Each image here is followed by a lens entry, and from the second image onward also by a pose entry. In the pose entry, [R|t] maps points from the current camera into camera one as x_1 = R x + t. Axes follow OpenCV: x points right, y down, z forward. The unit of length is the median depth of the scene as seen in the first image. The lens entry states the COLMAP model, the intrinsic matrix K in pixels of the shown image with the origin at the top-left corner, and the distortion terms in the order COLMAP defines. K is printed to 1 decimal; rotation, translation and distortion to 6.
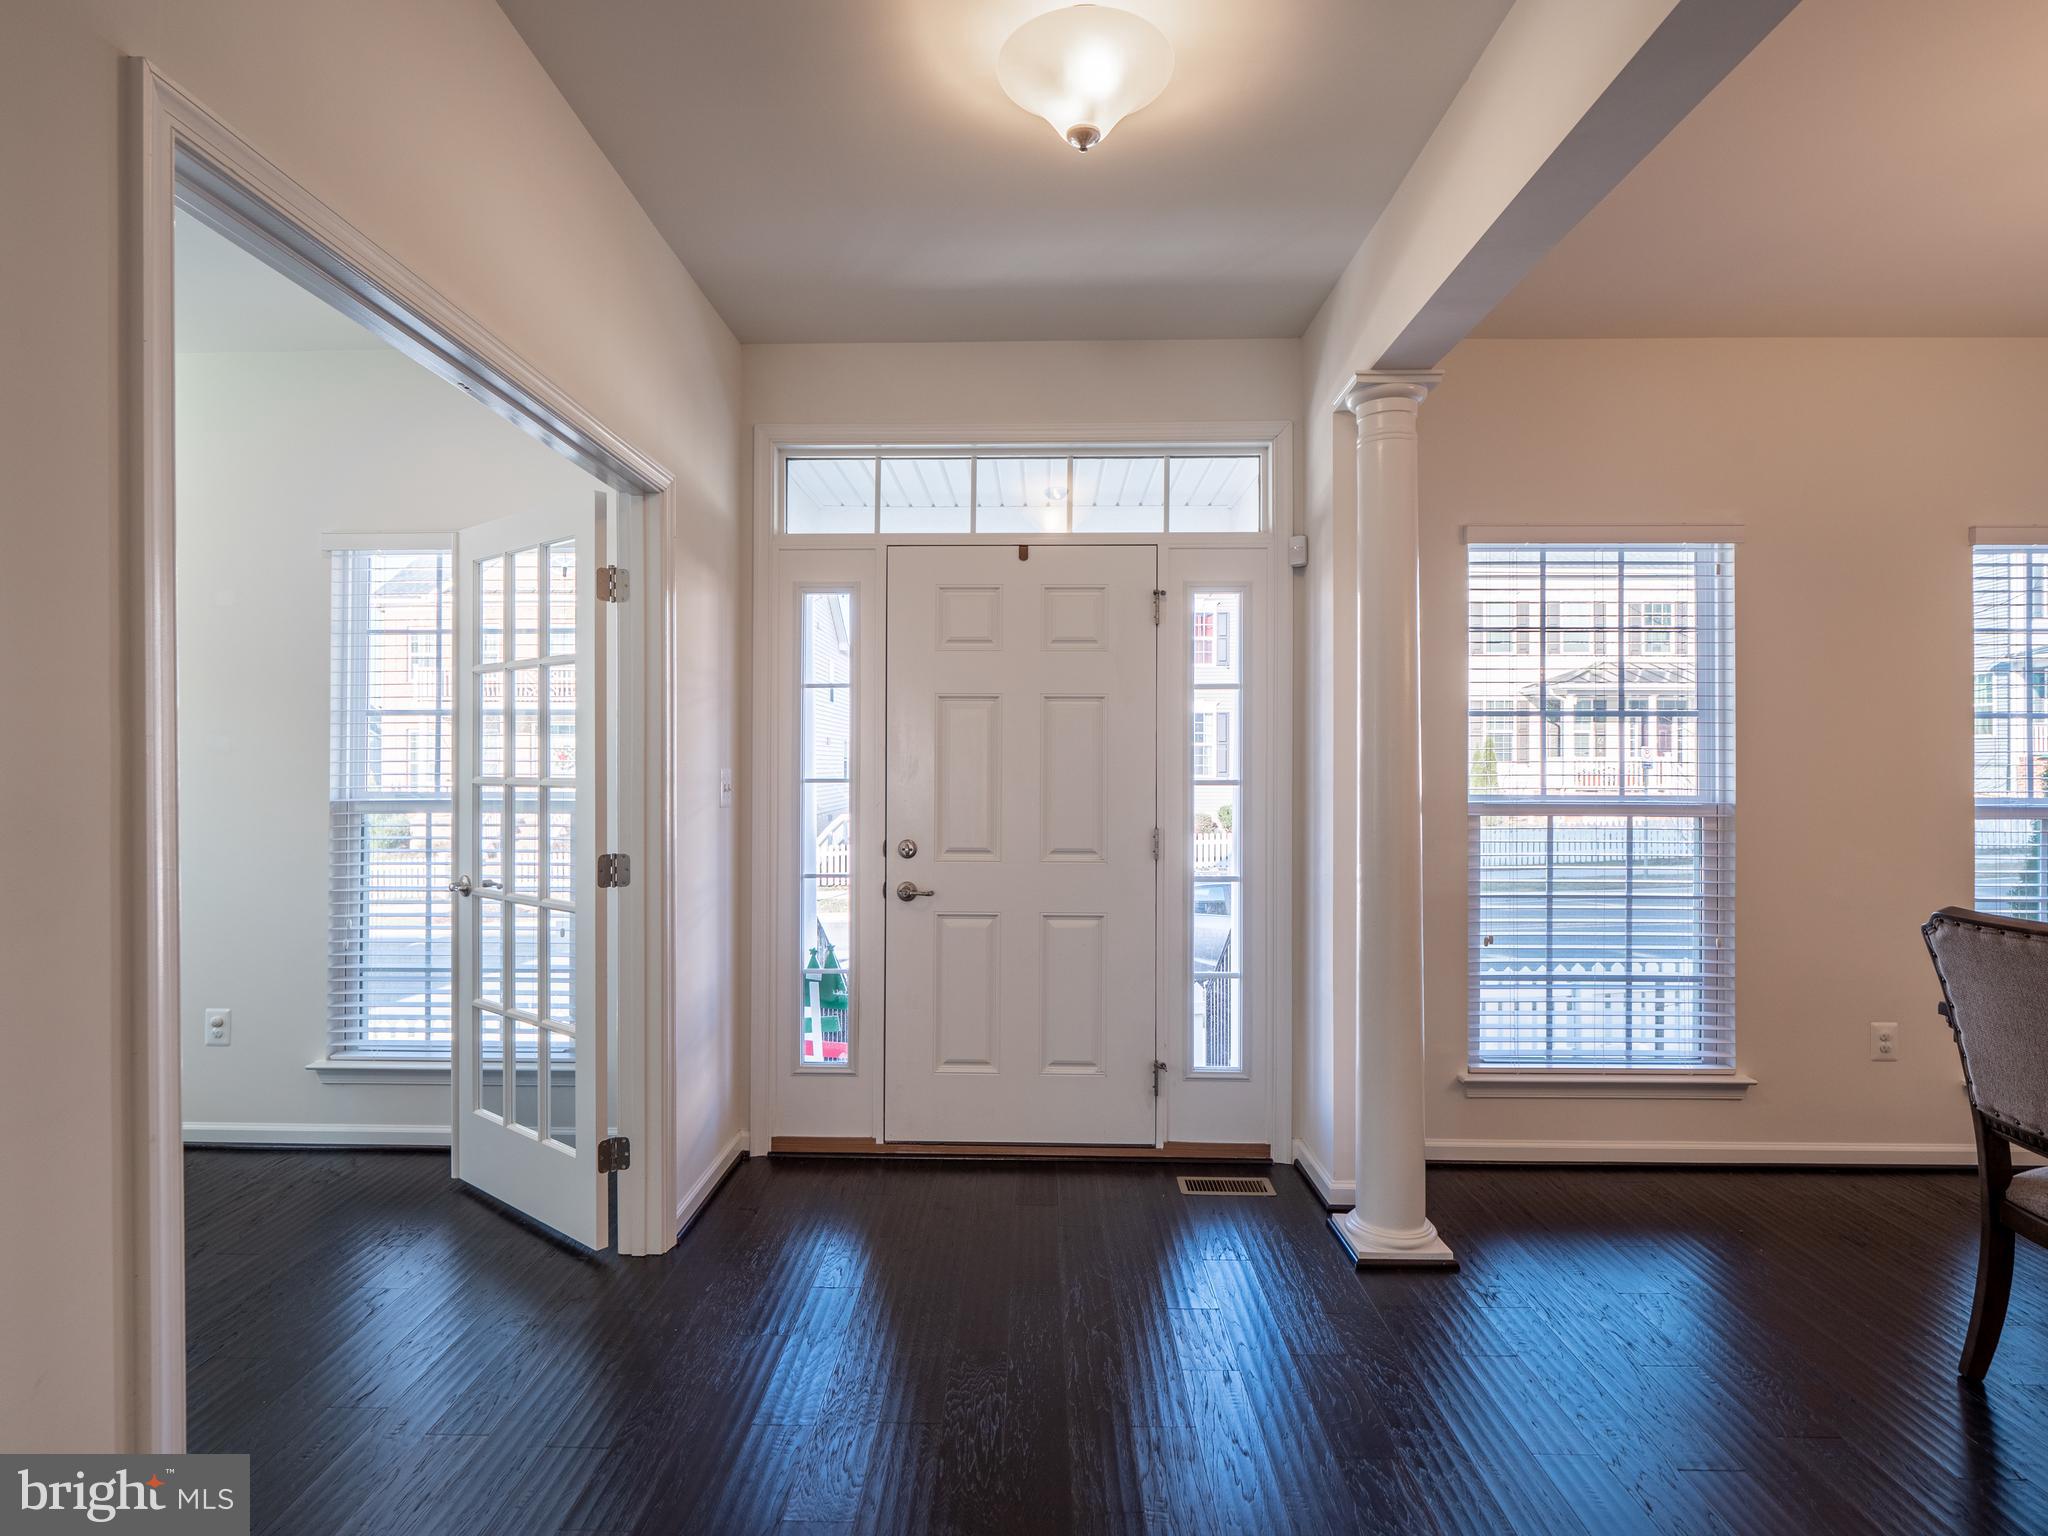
lens RADIAL K [[1035.3, 0, 1024.0], [0, 1035.3, 768.0], [0, 0, 1]] dist [-0.000976, -0.000887]
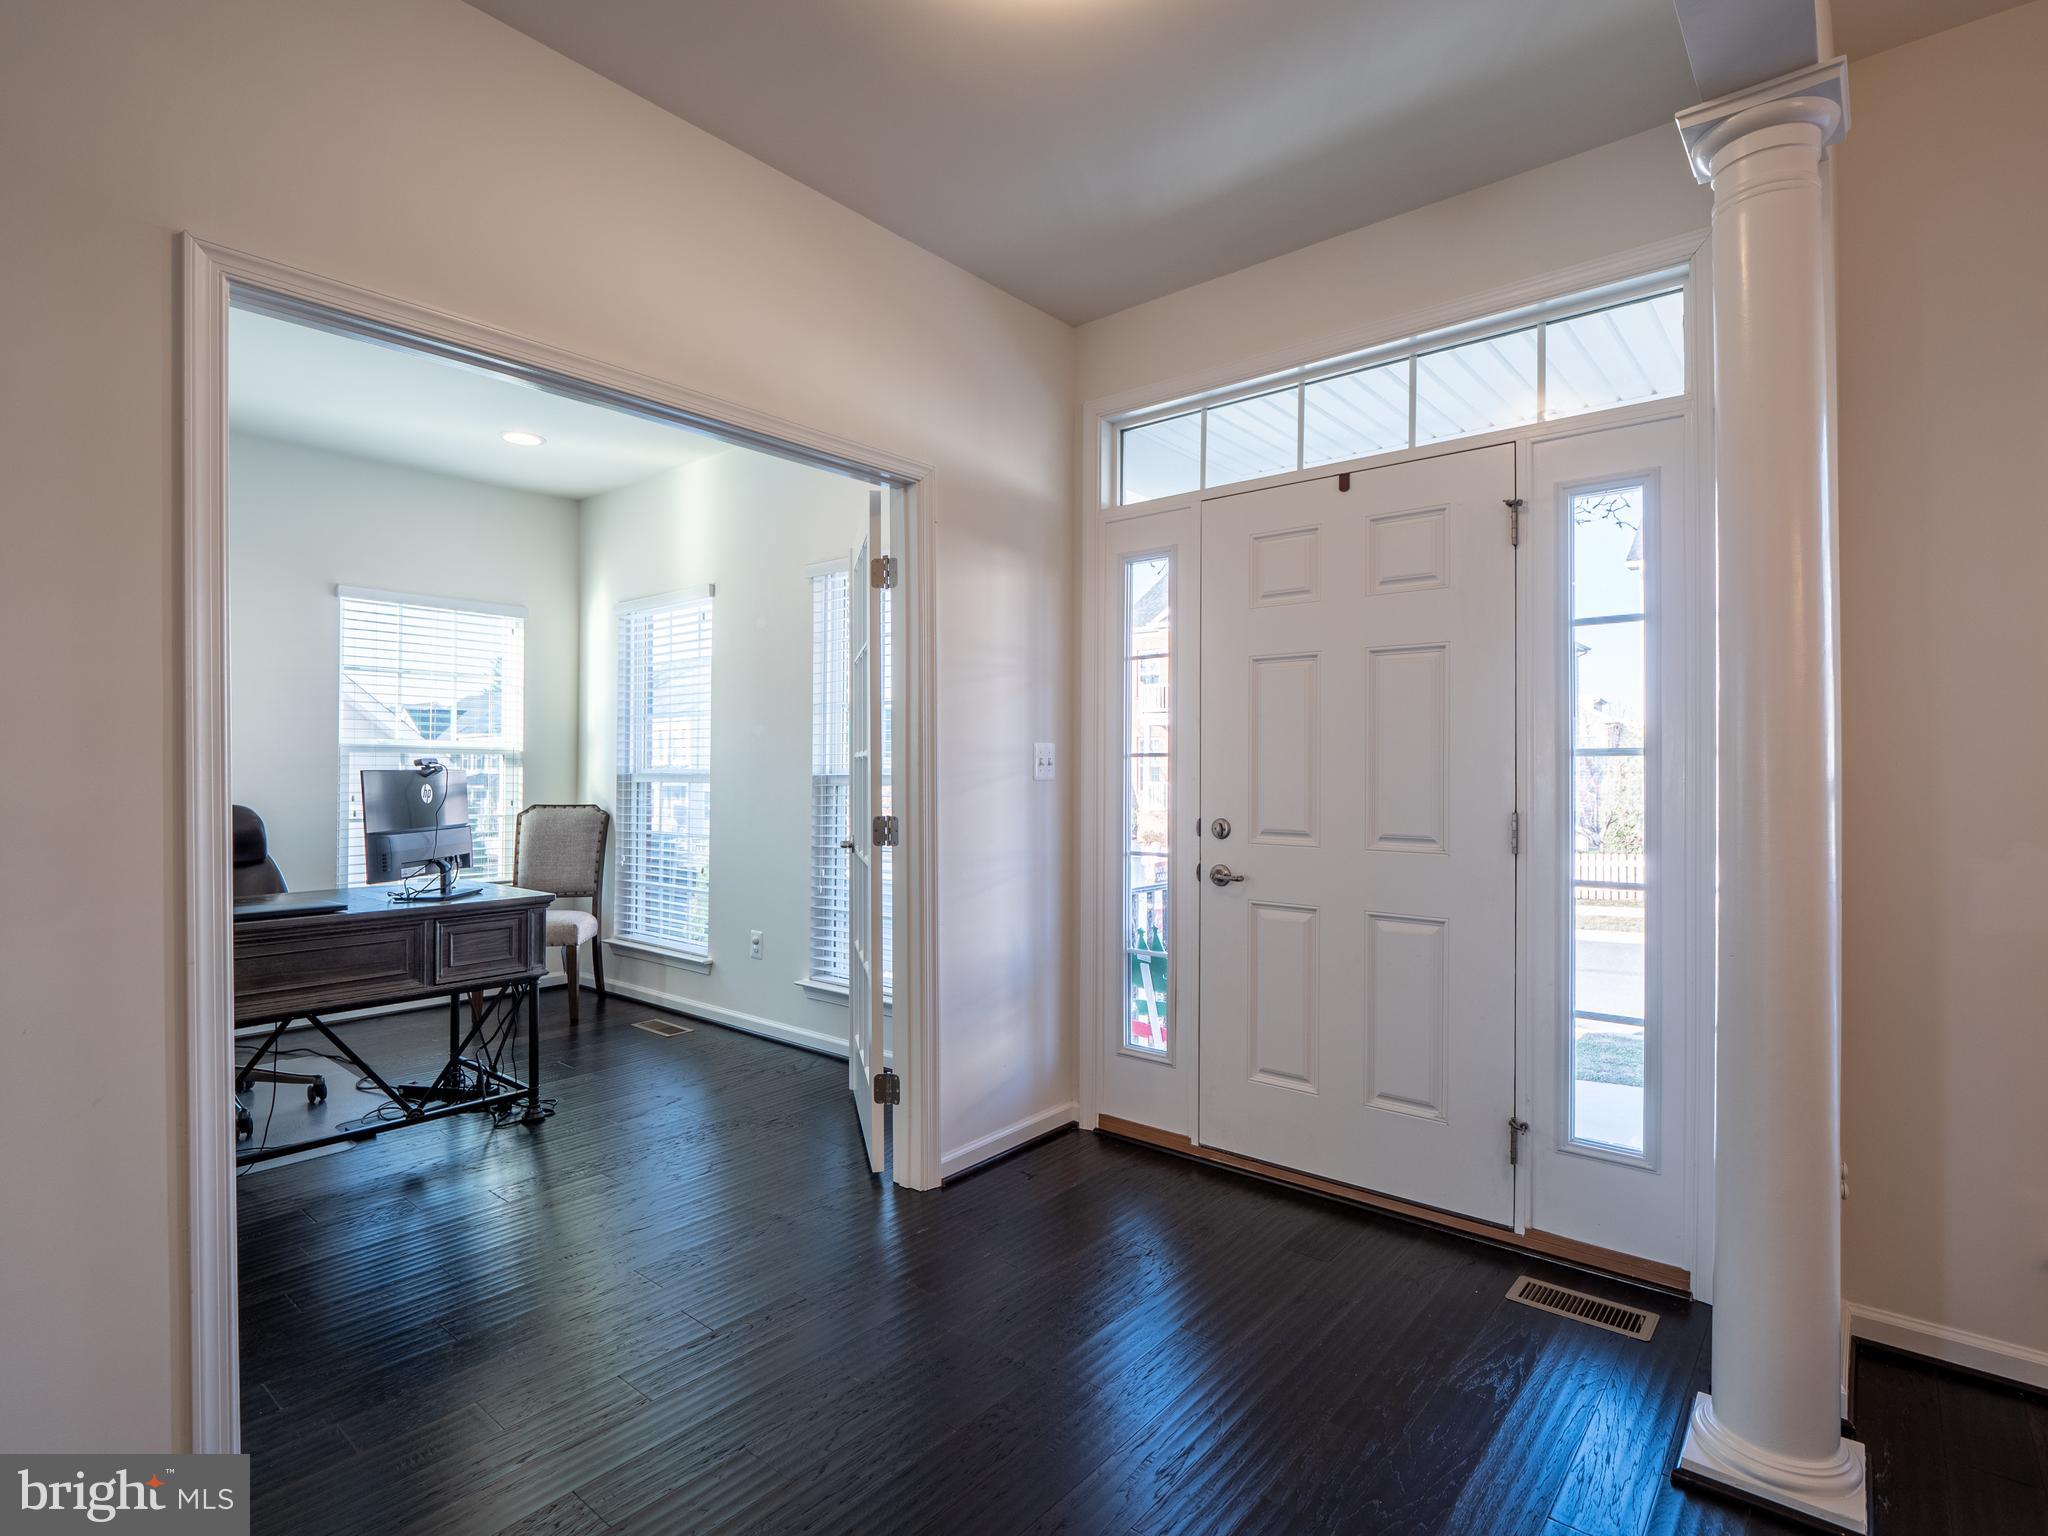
lens RADIAL K [[1014.5, 0, 1013.7], [0, 1014.5, 764.9], [0, 0, 1]] dist [-0.001104, -0.011704]
pose [[0.784030, -0.003598, -0.620713, 0.299249], [-0.000309, 0.999981, -0.006187, 0.027572], [0.620723, 0.005043, 0.784014, 0.184178]]
